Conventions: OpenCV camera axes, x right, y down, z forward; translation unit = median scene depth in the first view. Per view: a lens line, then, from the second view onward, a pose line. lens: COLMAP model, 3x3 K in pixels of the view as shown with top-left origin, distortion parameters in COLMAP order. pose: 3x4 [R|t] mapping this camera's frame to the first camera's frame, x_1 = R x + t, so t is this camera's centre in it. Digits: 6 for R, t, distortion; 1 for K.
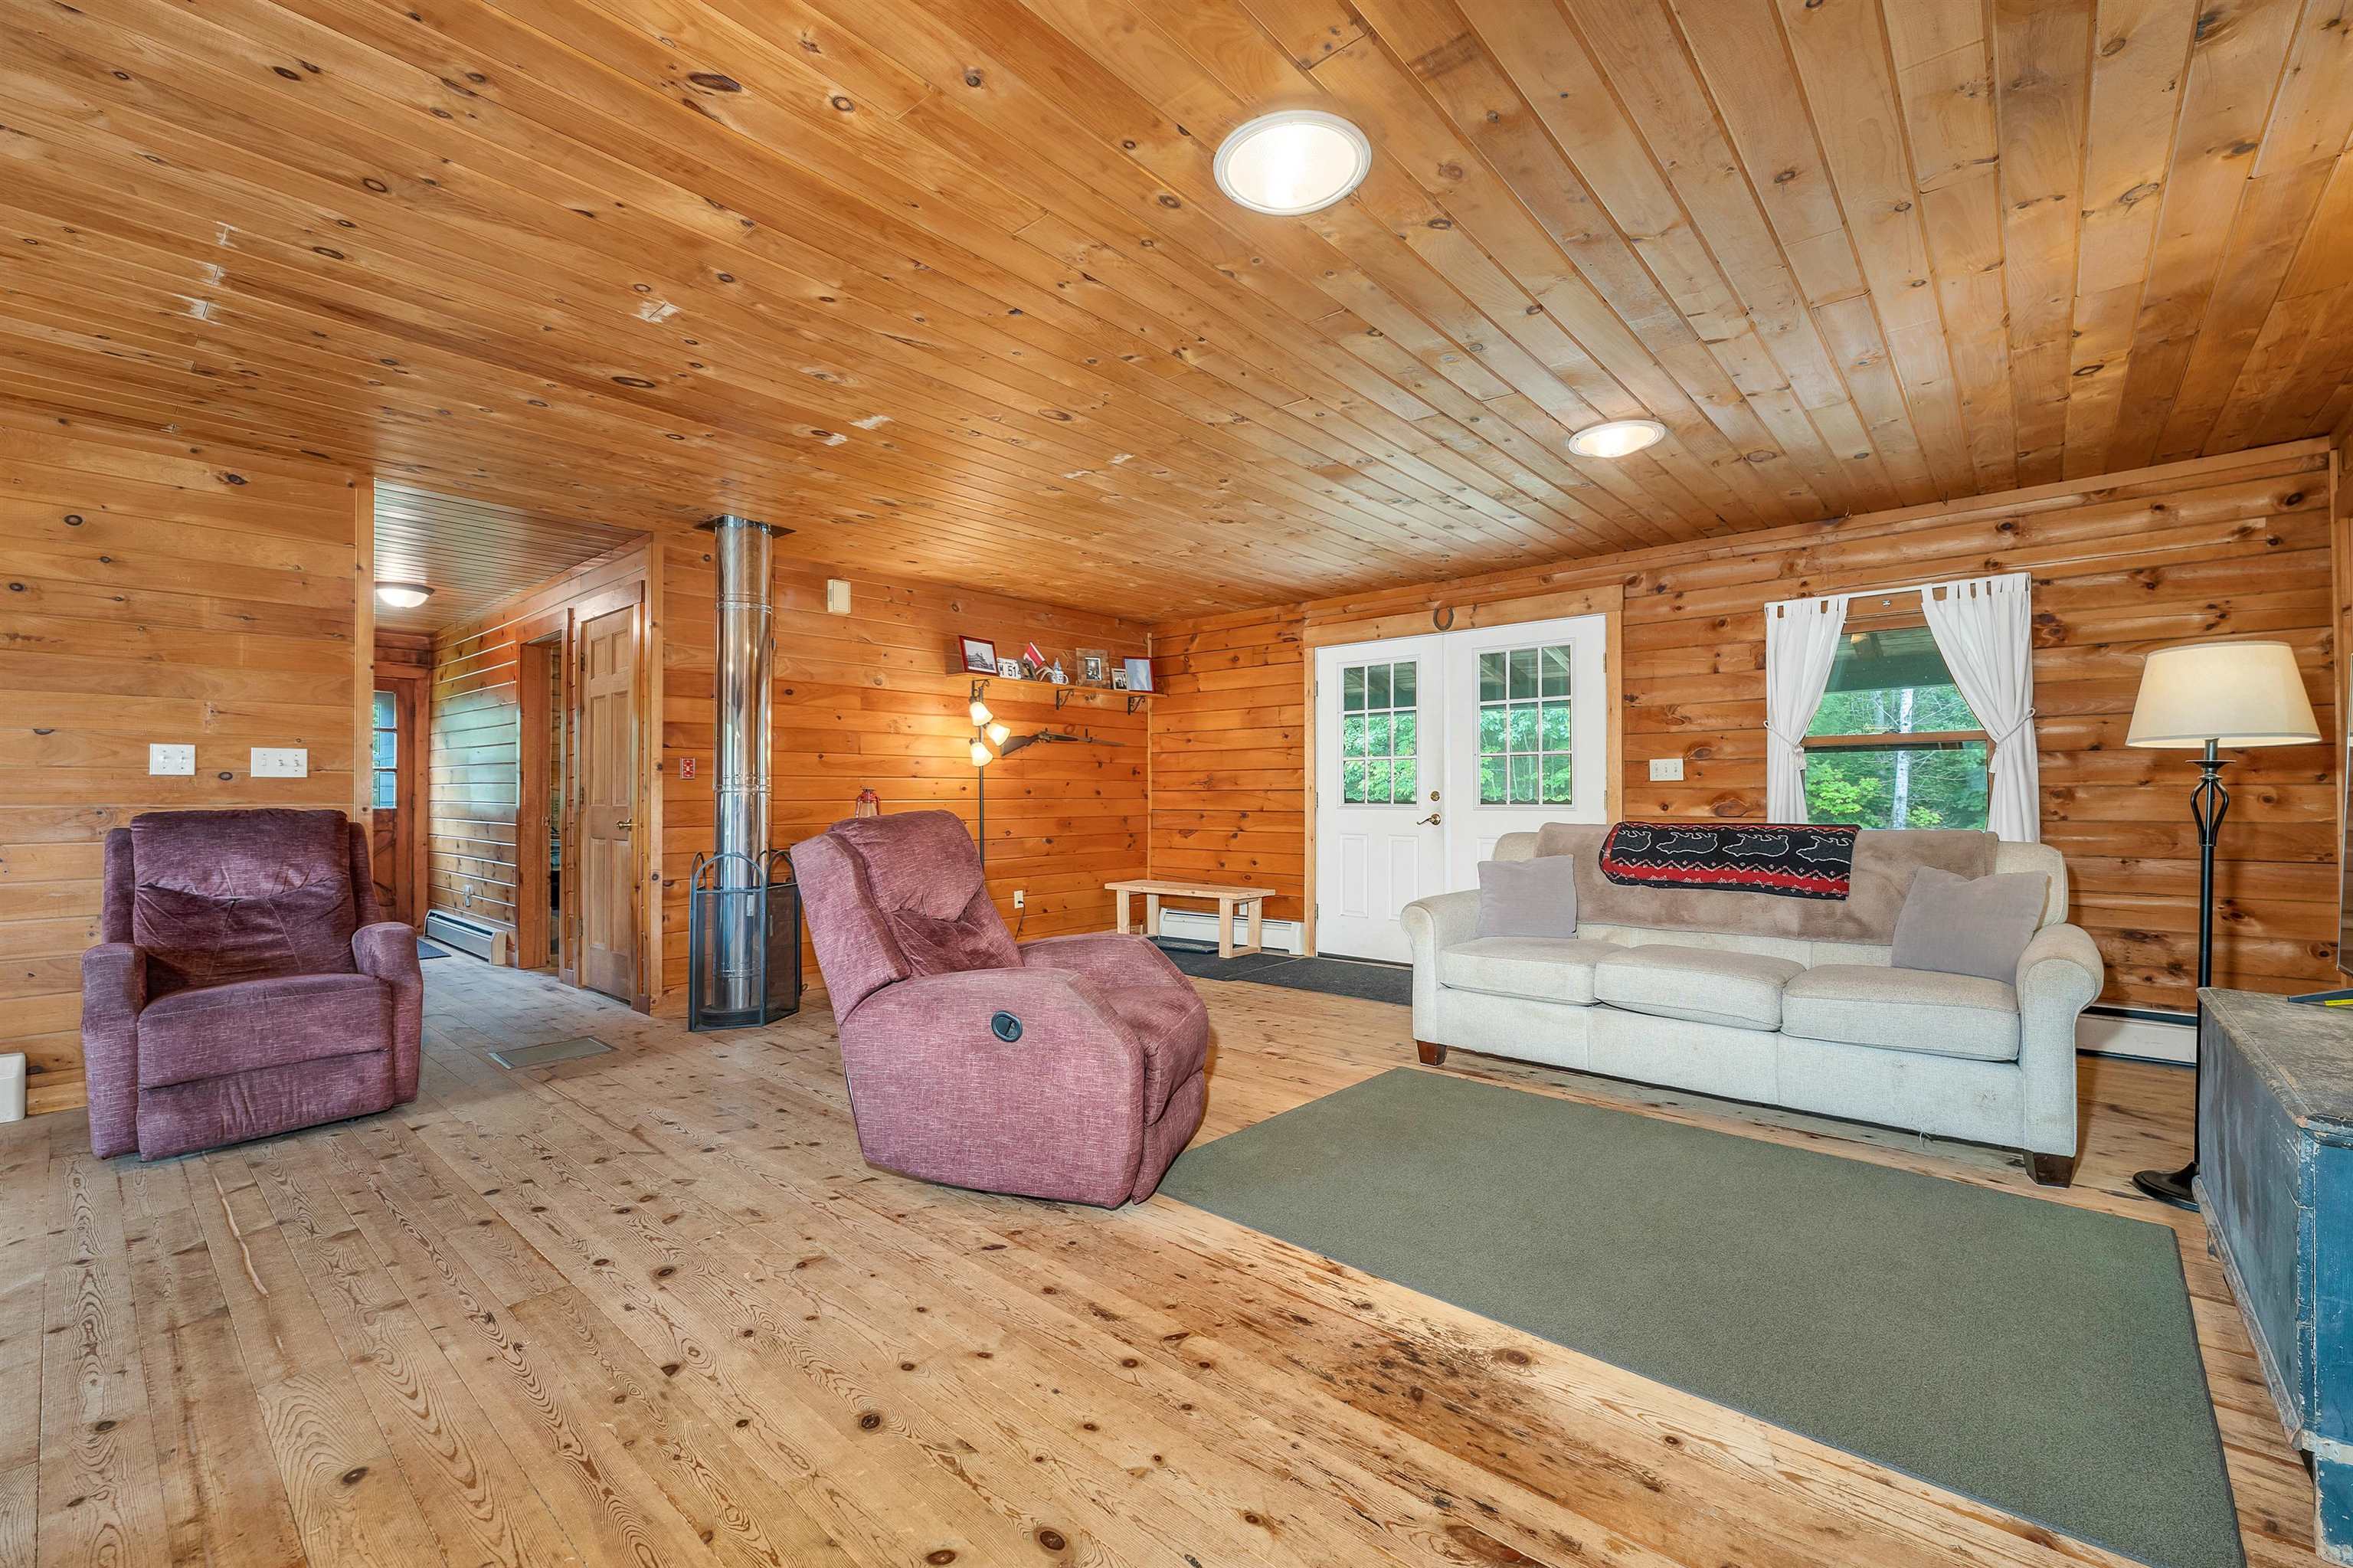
lens RADIAL K [[996.4, 0, 1168.8], [0, 996.4, 785.6], [0, 0, 1]] dist [0.001257, 0.000357]
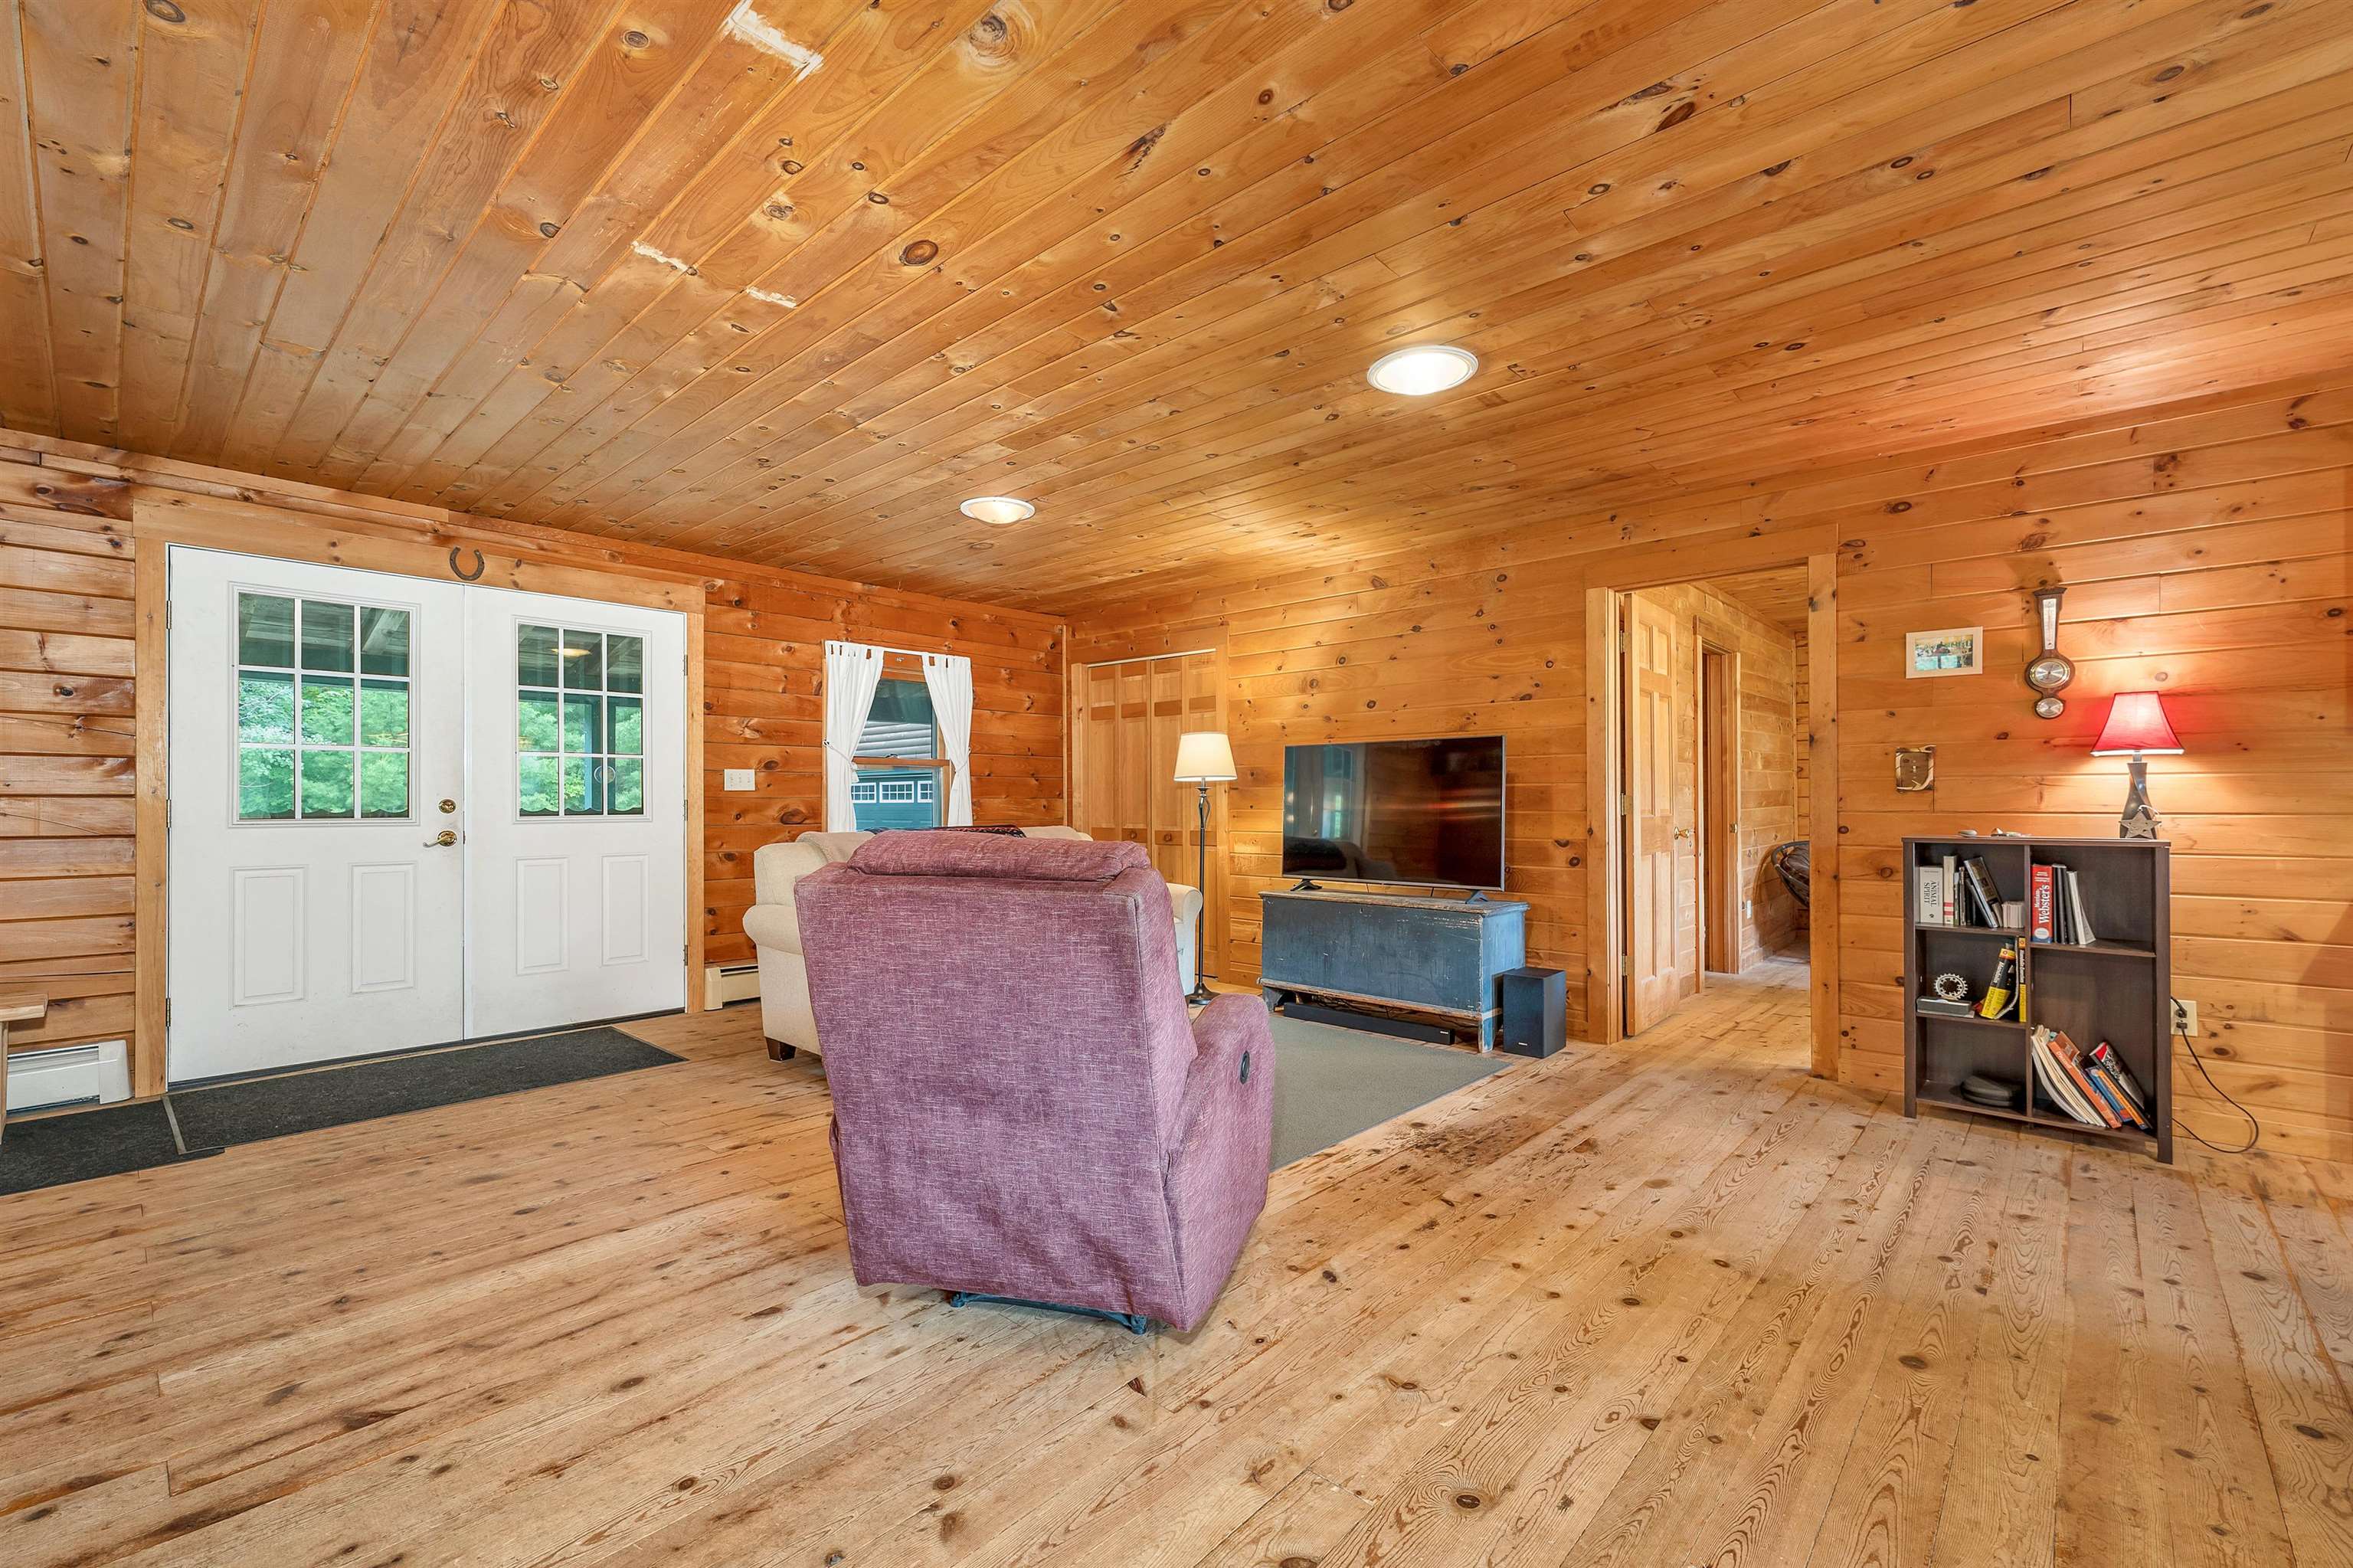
lens RADIAL K [[972.5, 0, 1221.6], [0, 972.5, 799.0], [0, 0, 1]] dist [0.001053, 0.000506]
pose [[-0.009643, 0.006177, 0.999934, -0.888626], [-0.008470, 0.999945, -0.006259, 0.009887], [-0.999918, -0.008529, -0.009590, 0.894072]]
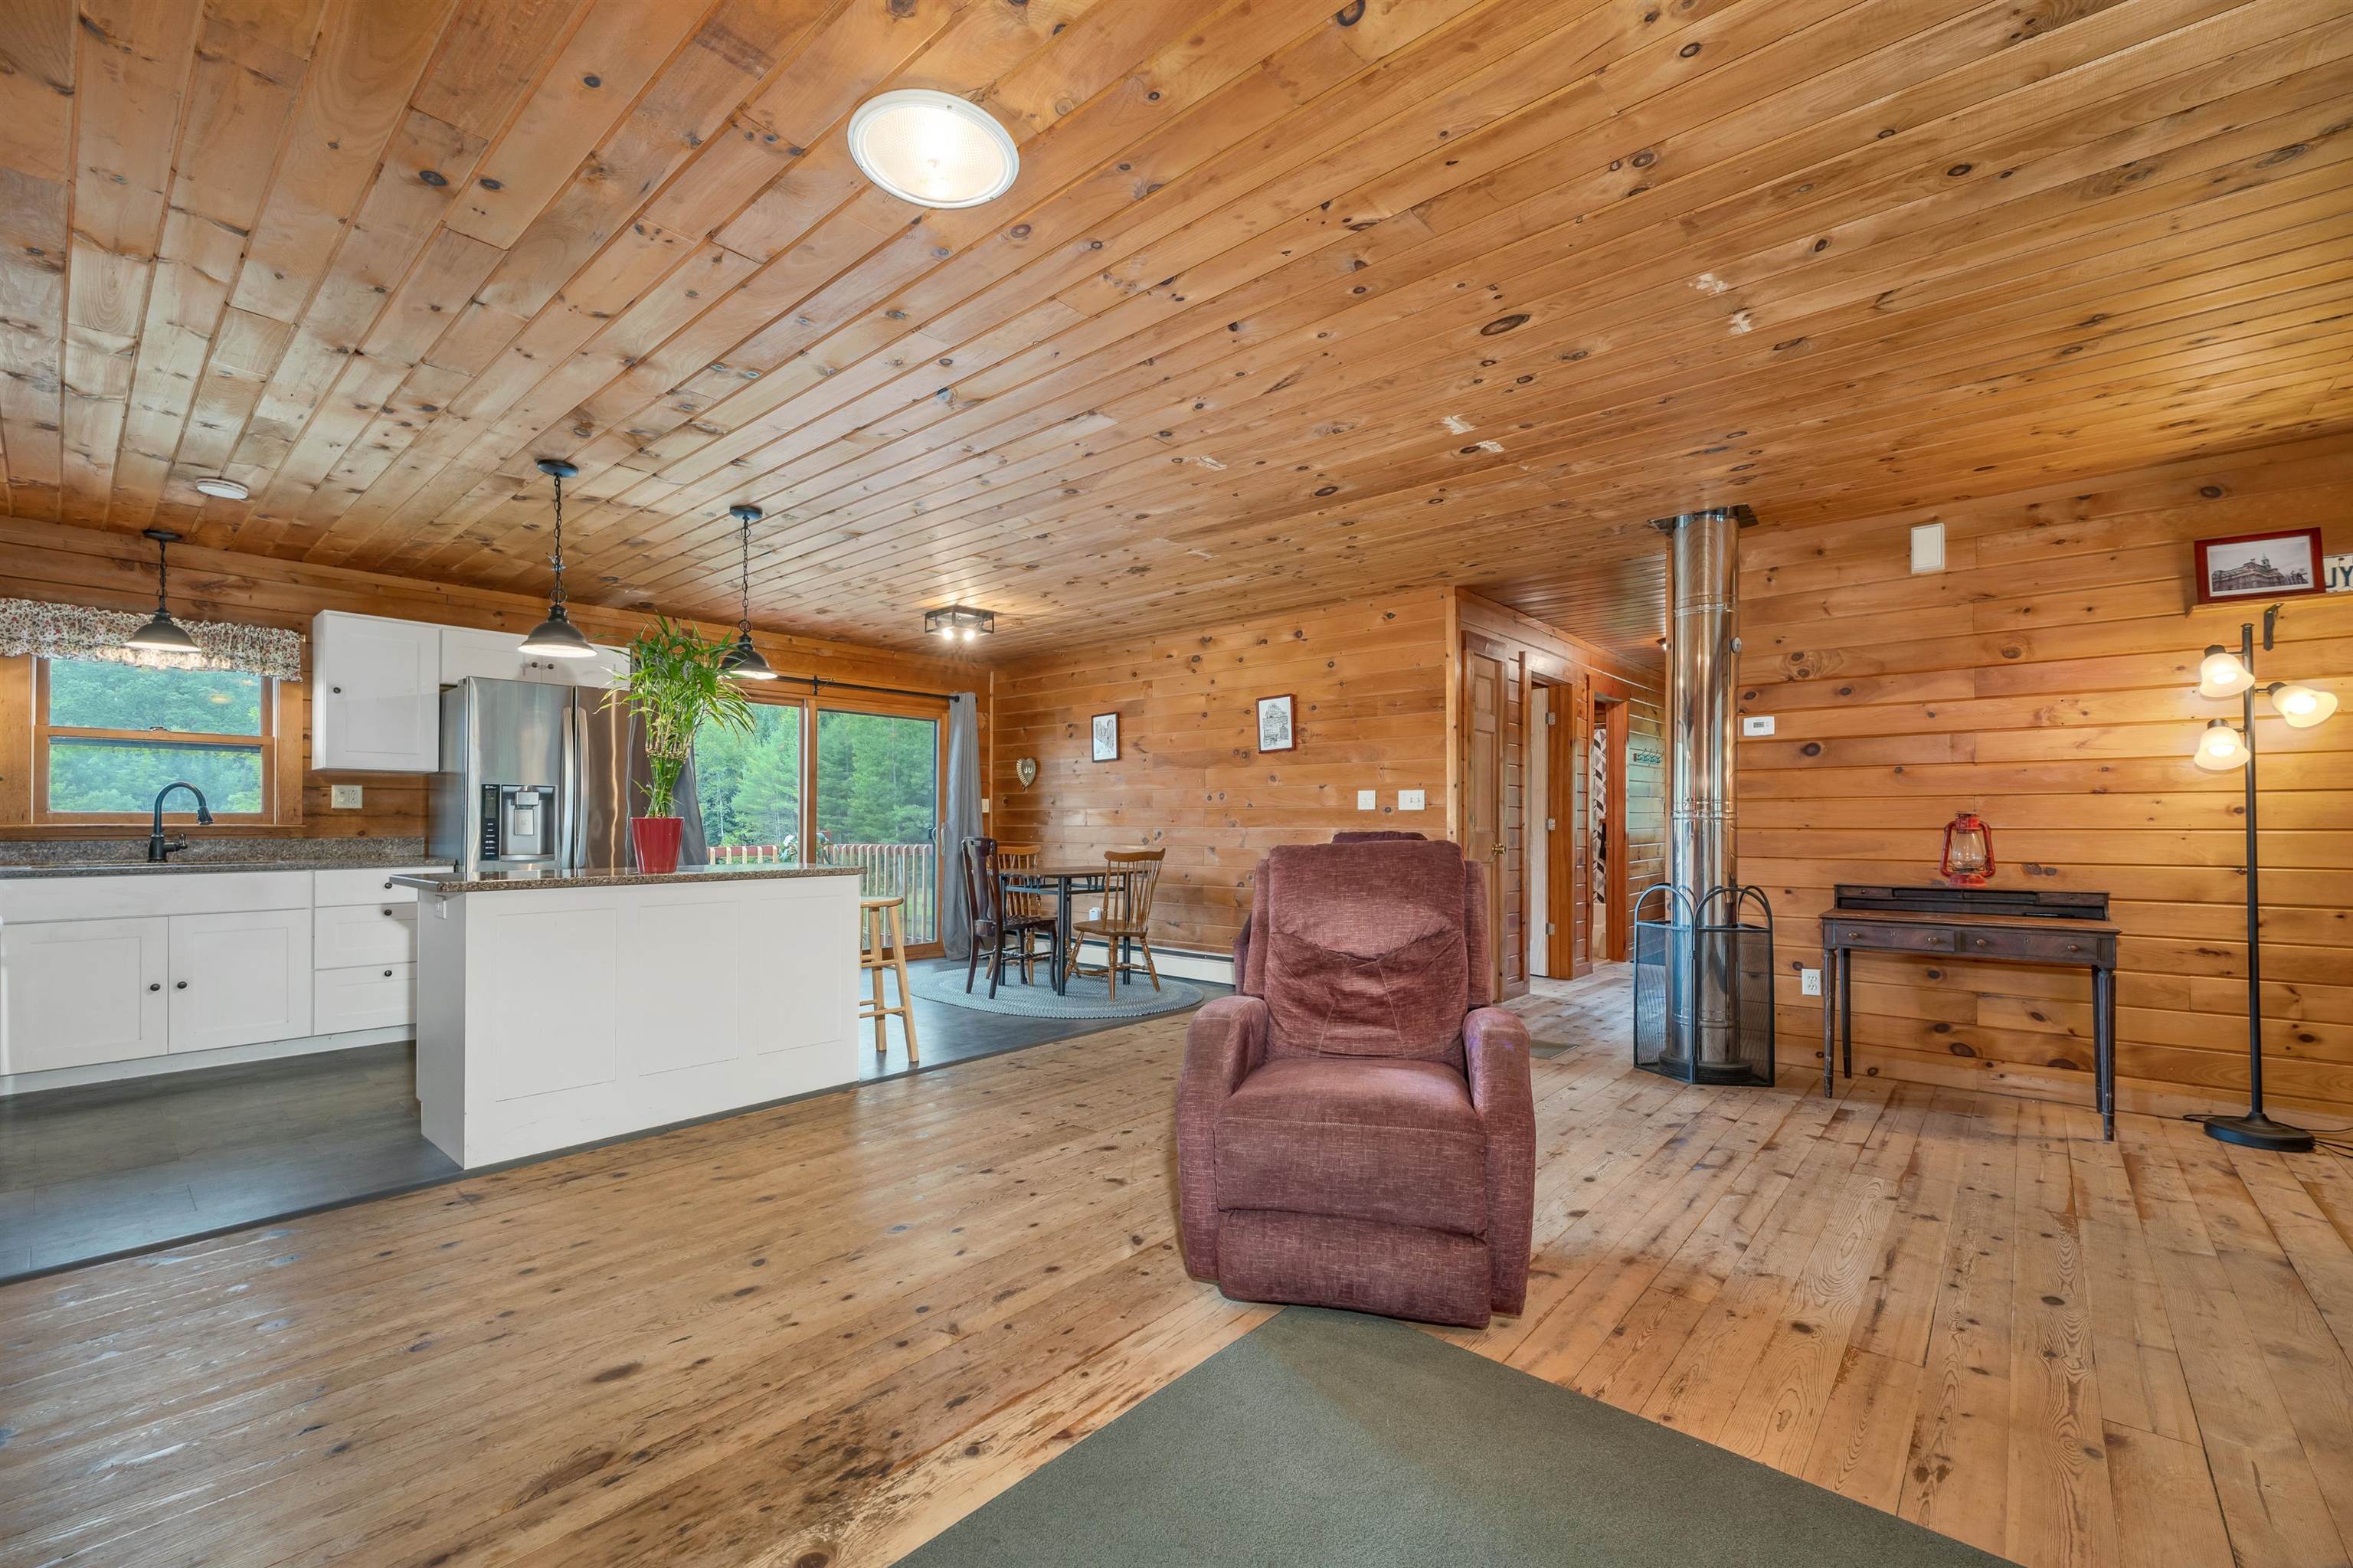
lens RADIAL K [[993.2, 0, 1182.2], [0, 993.2, 820.2], [0, 0, 1]] dist [-0.000958, 0.000137]
pose [[-0.001145, 0.000043, -0.999999, 0.726753], [0.010361, 0.999946, 0.000031, 0.004307], [0.999946, -0.010361, -0.001146, 0.844950]]
